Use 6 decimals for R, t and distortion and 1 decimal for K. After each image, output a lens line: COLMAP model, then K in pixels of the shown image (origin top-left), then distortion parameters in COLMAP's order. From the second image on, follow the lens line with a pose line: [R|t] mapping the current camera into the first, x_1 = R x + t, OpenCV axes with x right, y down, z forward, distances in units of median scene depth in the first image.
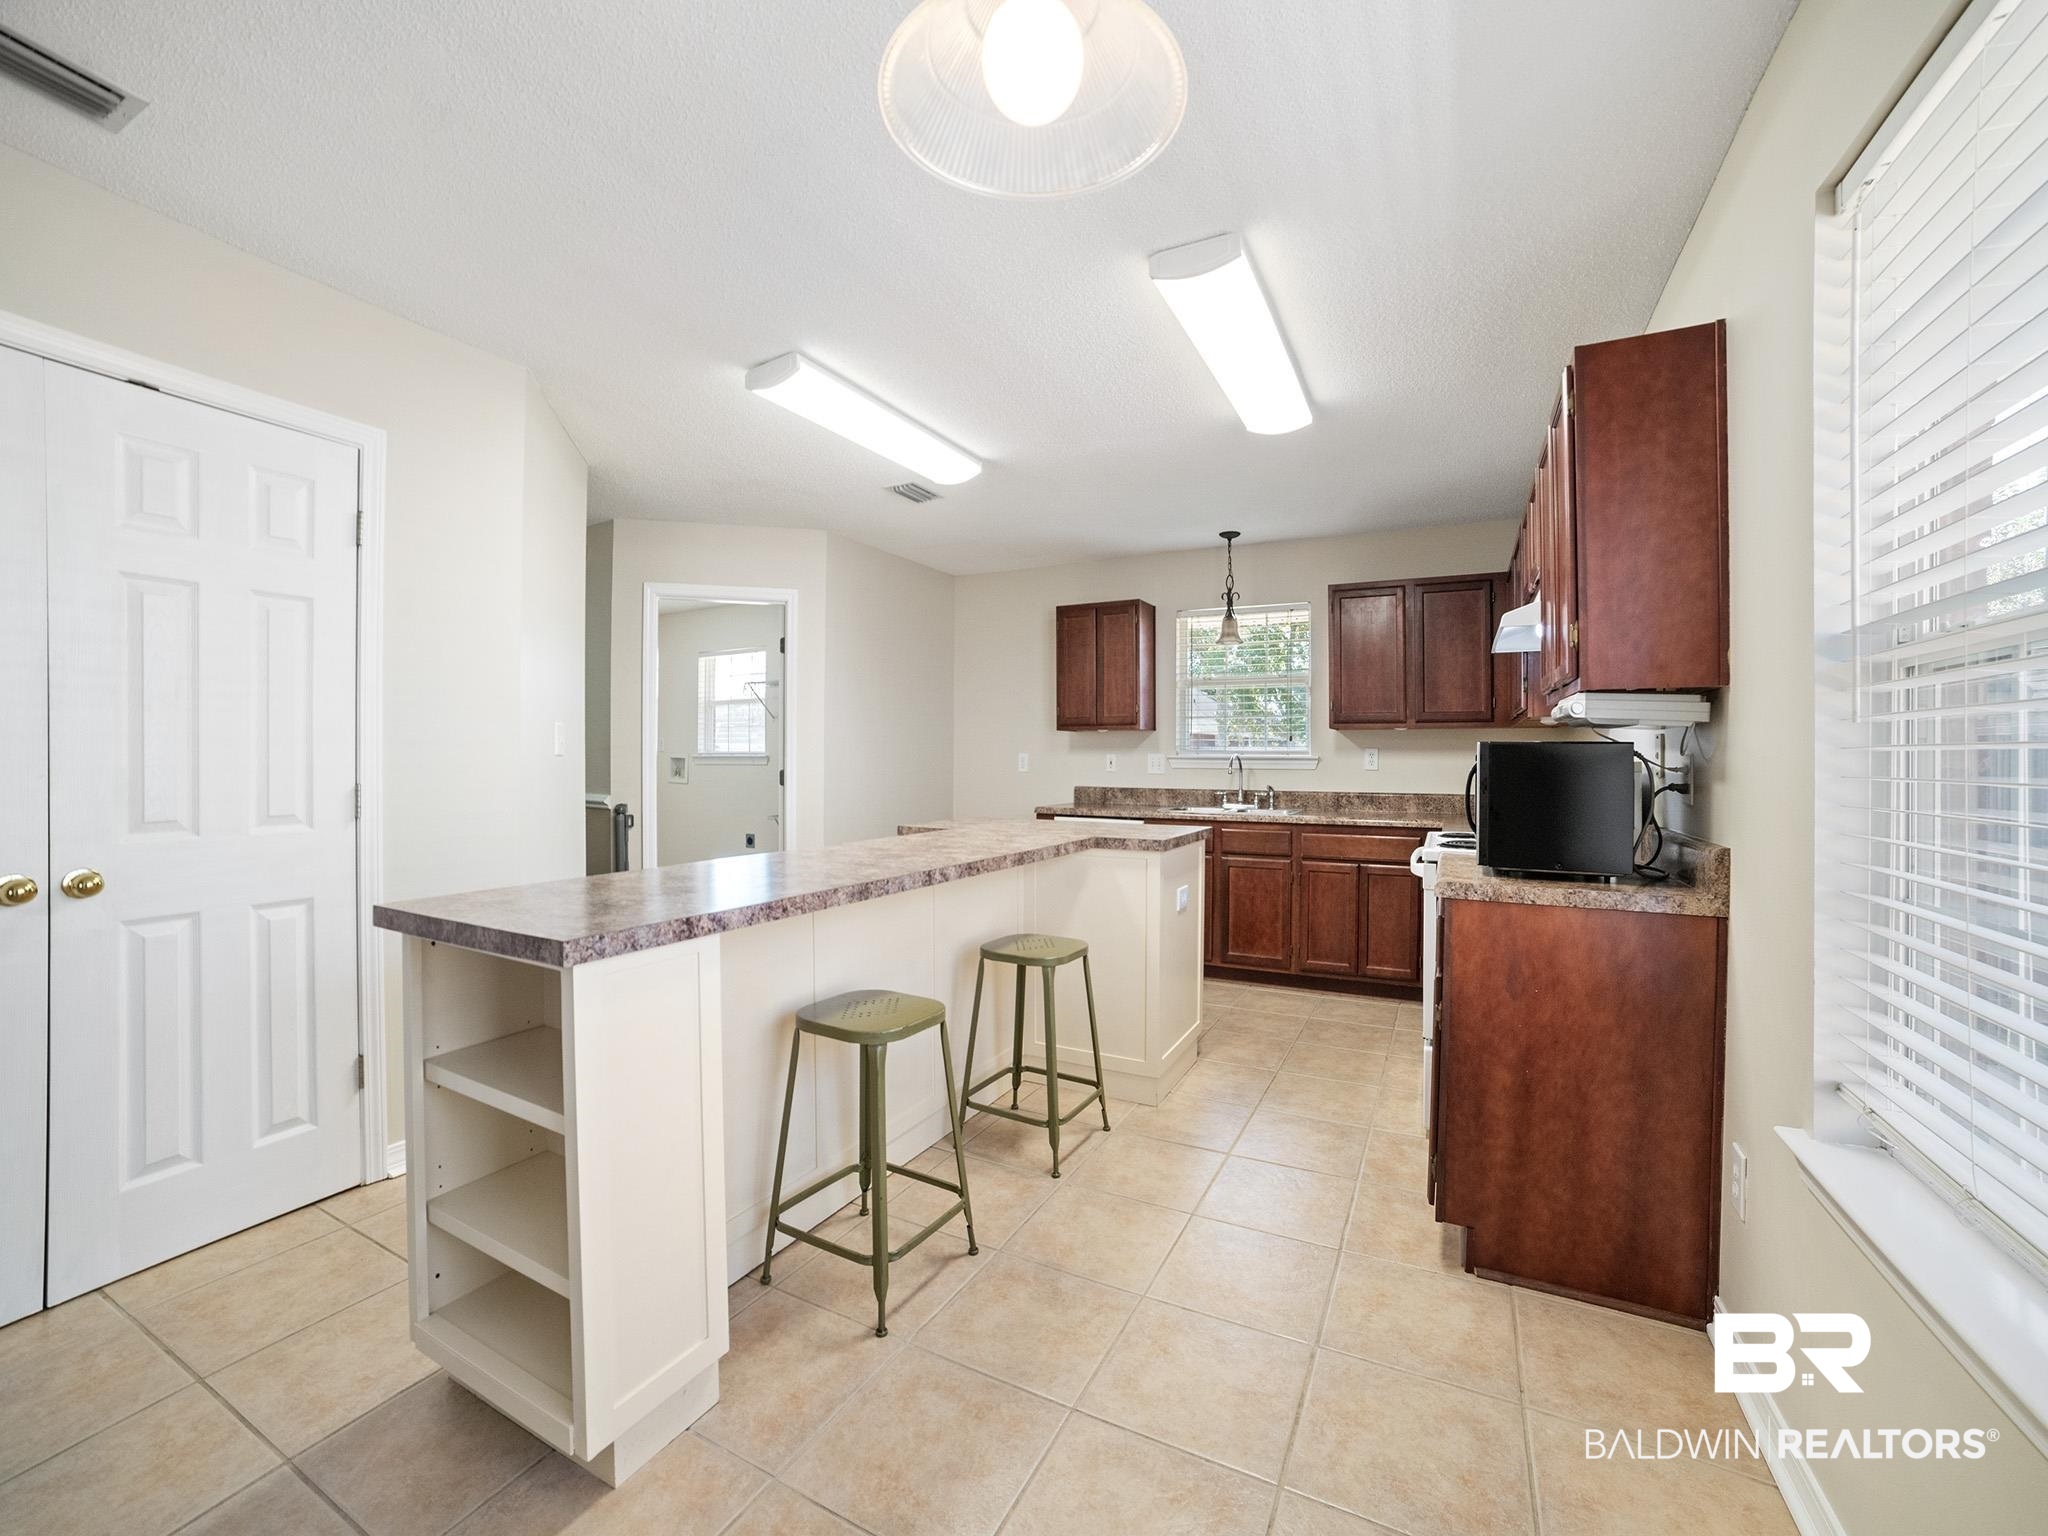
lens RADIAL K [[827.2, 0, 1034.3], [0, 827.2, 757.1], [0, 0, 1]] dist [-0.074781, 0.000188]
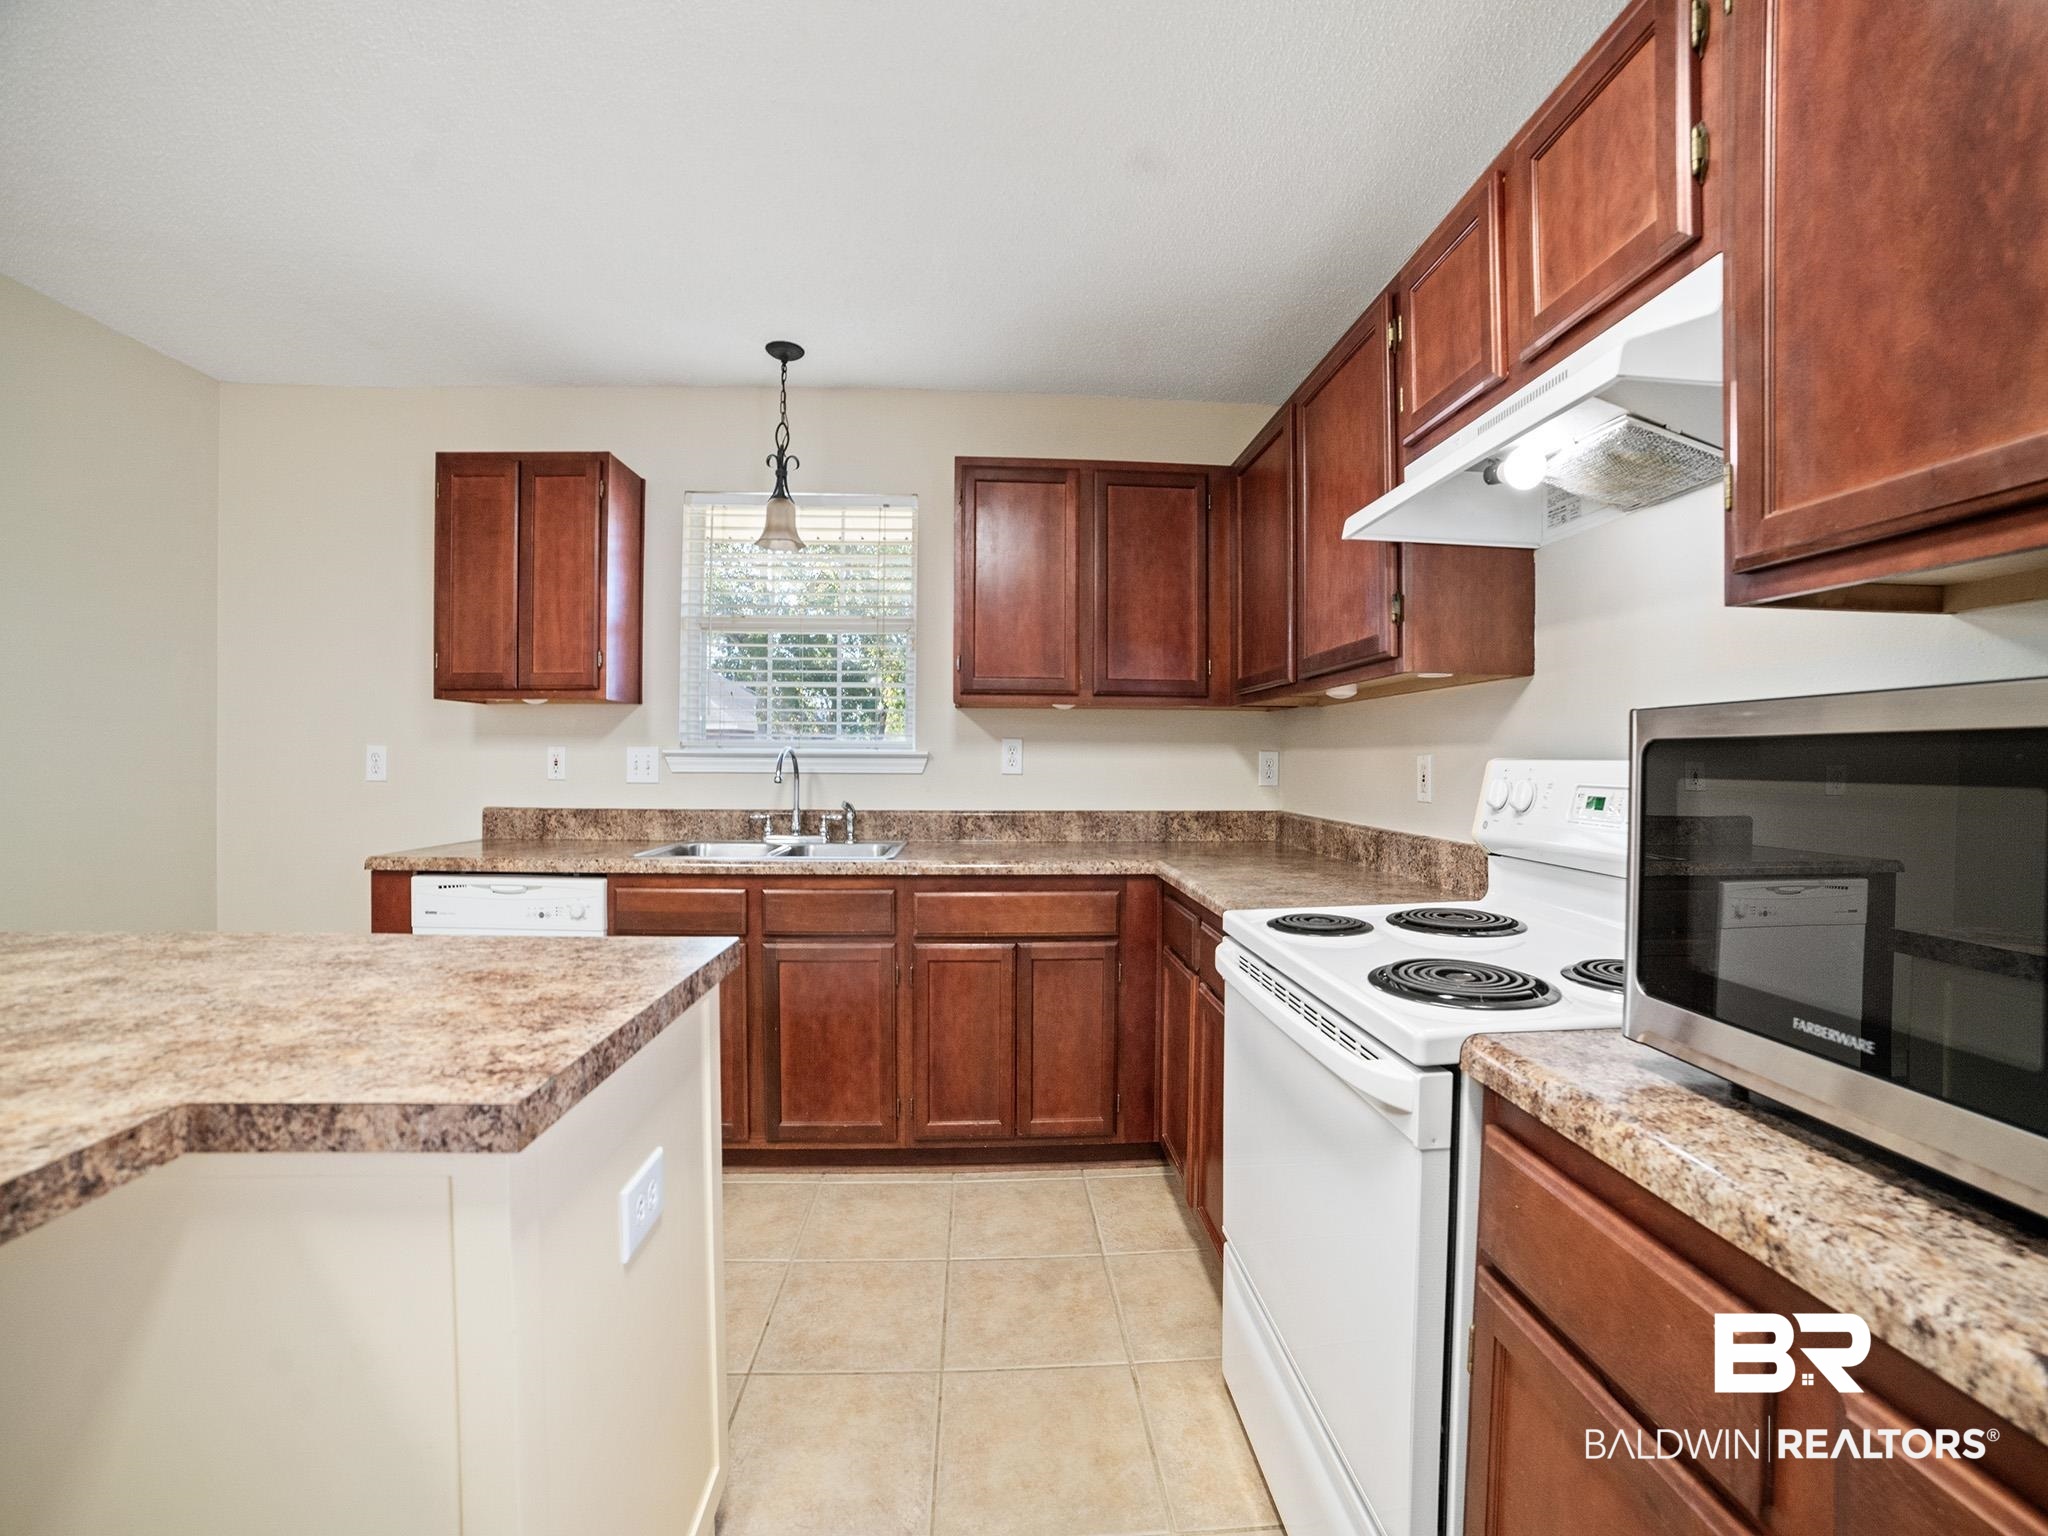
lens RADIAL K [[827.2, 0, 1034.3], [0, 827.2, 757.1], [0, 0, 1]] dist [-0.074781, 0.000188]
pose [[0.855385, 0.001574, 0.517990, 0.102271], [-0.001093, 0.999999, -0.001234, 0.003710], [-0.517991, 0.000490, 0.855386, 0.452279]]
